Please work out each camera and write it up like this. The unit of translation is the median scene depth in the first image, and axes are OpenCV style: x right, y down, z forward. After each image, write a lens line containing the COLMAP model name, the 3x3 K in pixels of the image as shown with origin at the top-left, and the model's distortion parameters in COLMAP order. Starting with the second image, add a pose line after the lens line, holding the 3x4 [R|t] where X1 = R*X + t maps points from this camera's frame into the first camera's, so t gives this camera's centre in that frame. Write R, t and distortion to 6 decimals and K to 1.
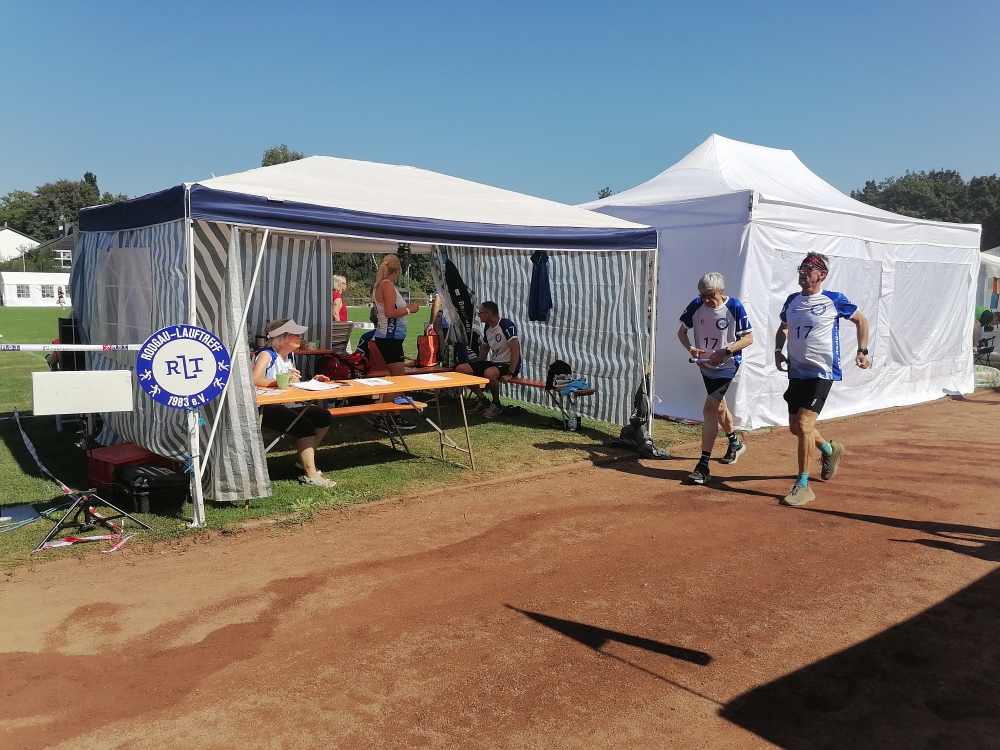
lens RADIAL K [[772.0, 0, 531.8], [0, 772.0, 375.5], [0, 0, 1]] dist [0.083170, -0.091836]
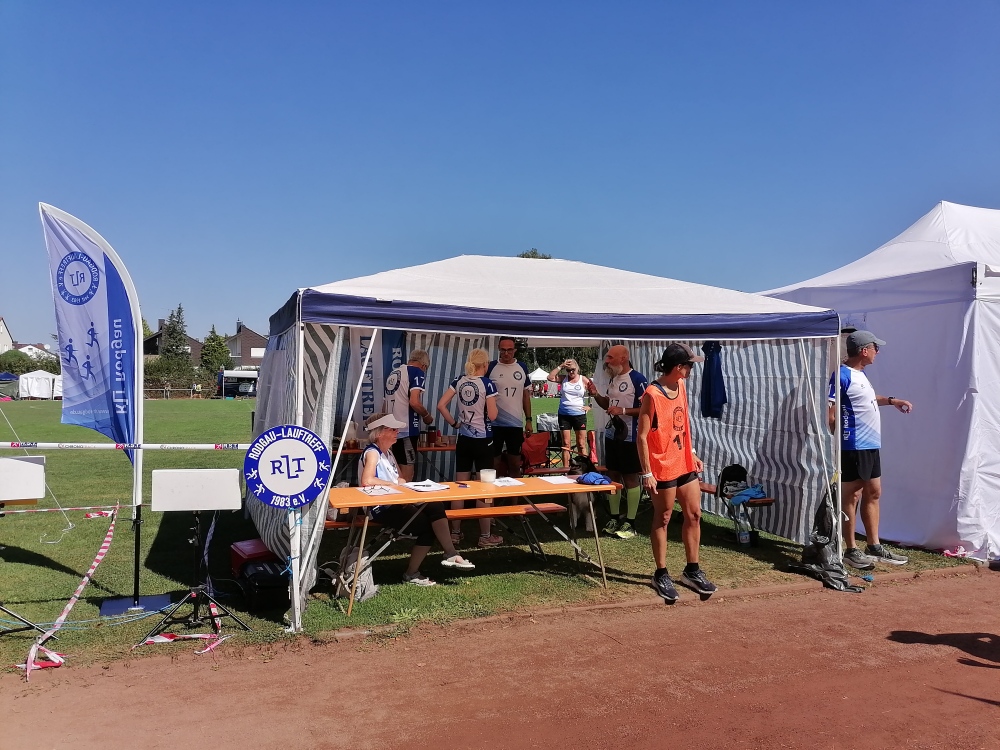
lens RADIAL K [[772.0, 0, 515.7], [0, 772.0, 367.5], [0, 0, 1]] dist [0.083170, -0.091836]
pose [[0.944880, -0.013354, -0.327145, 0.155212], [-0.027367, 0.992450, -0.119554, -0.024528], [0.326272, 0.121917, 0.937381, 0.132895]]
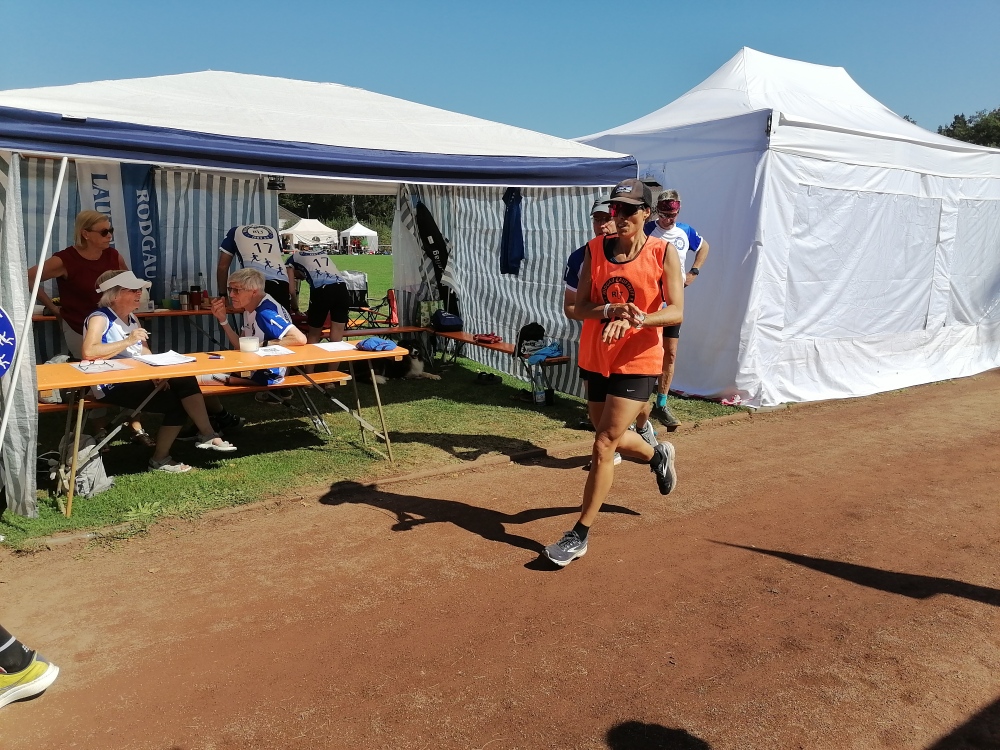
lens RADIAL K [[772.0, 0, 528.8], [0, 772.0, 373.0], [0, 0, 1]] dist [0.083170, -0.091836]
pose [[0.996163, 0.011156, -0.086799, 0.178590], [-0.005431, 0.997810, 0.065920, -0.031677], [0.087344, -0.065196, 0.994043, 0.265044]]
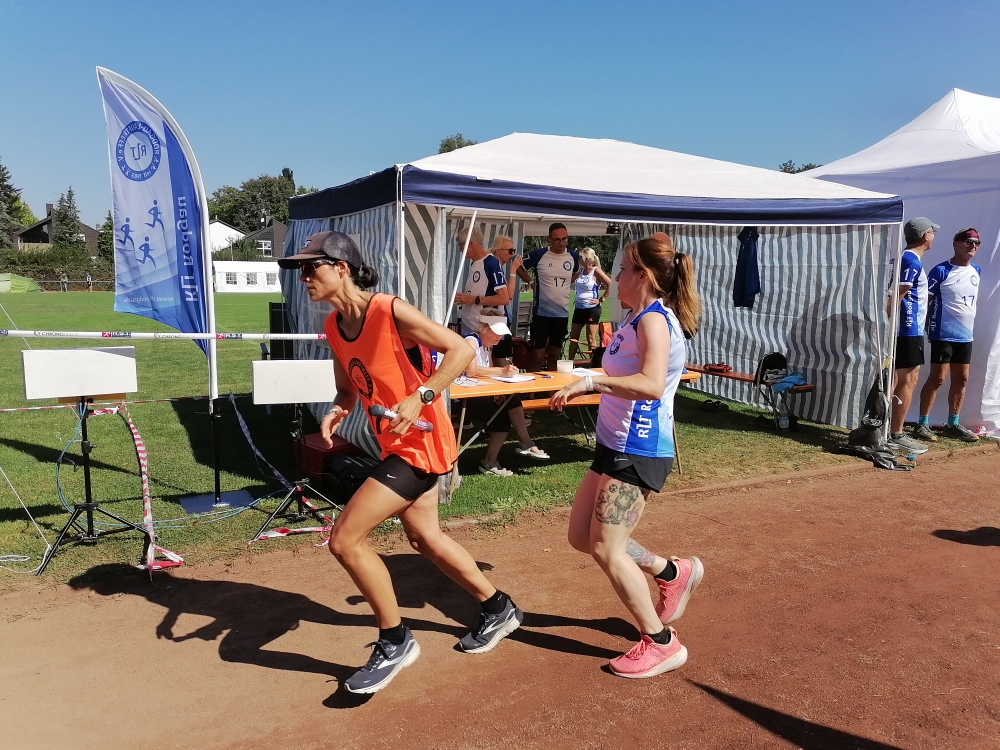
lens RADIAL K [[772.0, 0, 511.2], [0, 772.0, 367.7], [0, 0, 1]] dist [0.083170, -0.091836]
pose [[0.974552, 0.019942, -0.223273, -0.086841], [-0.017528, 0.999765, 0.012787, -0.011743], [0.223476, -0.008548, 0.974672, 0.101300]]
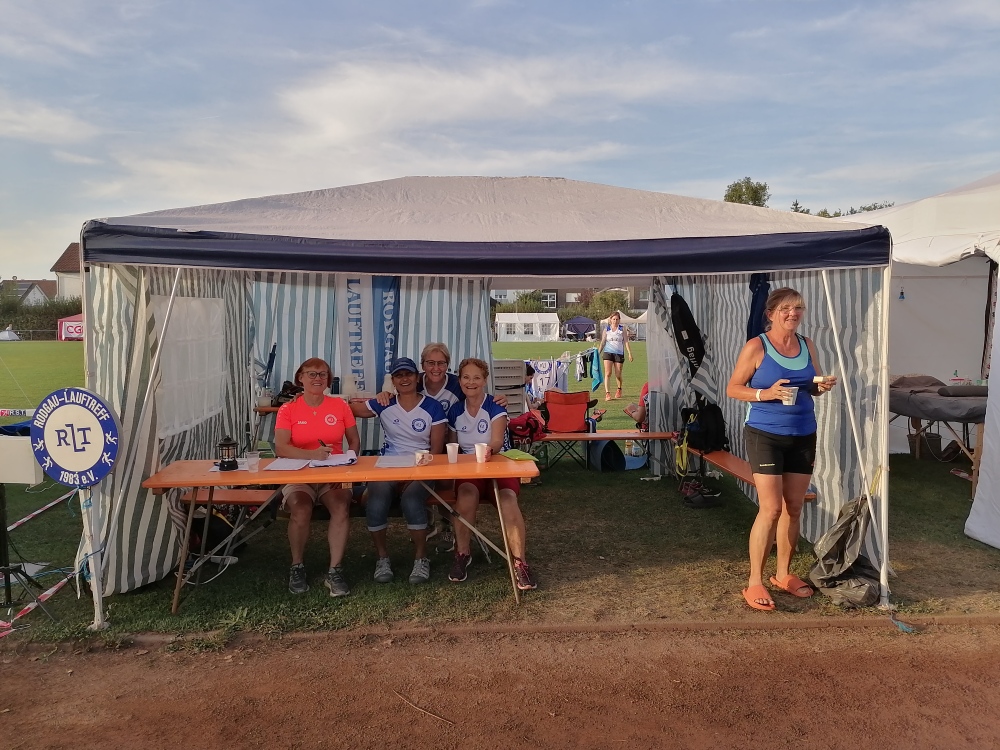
lens RADIAL K [[772.0, 0, 565.2], [0, 772.0, 371.5], [0, 0, 1]] dist [0.083170, -0.091836]
pose [[0.817213, 0.025443, -0.575774, 0.446911], [-0.051362, 0.998265, -0.028786, -0.080160], [0.574043, 0.053097, 0.817102, 0.578596]]
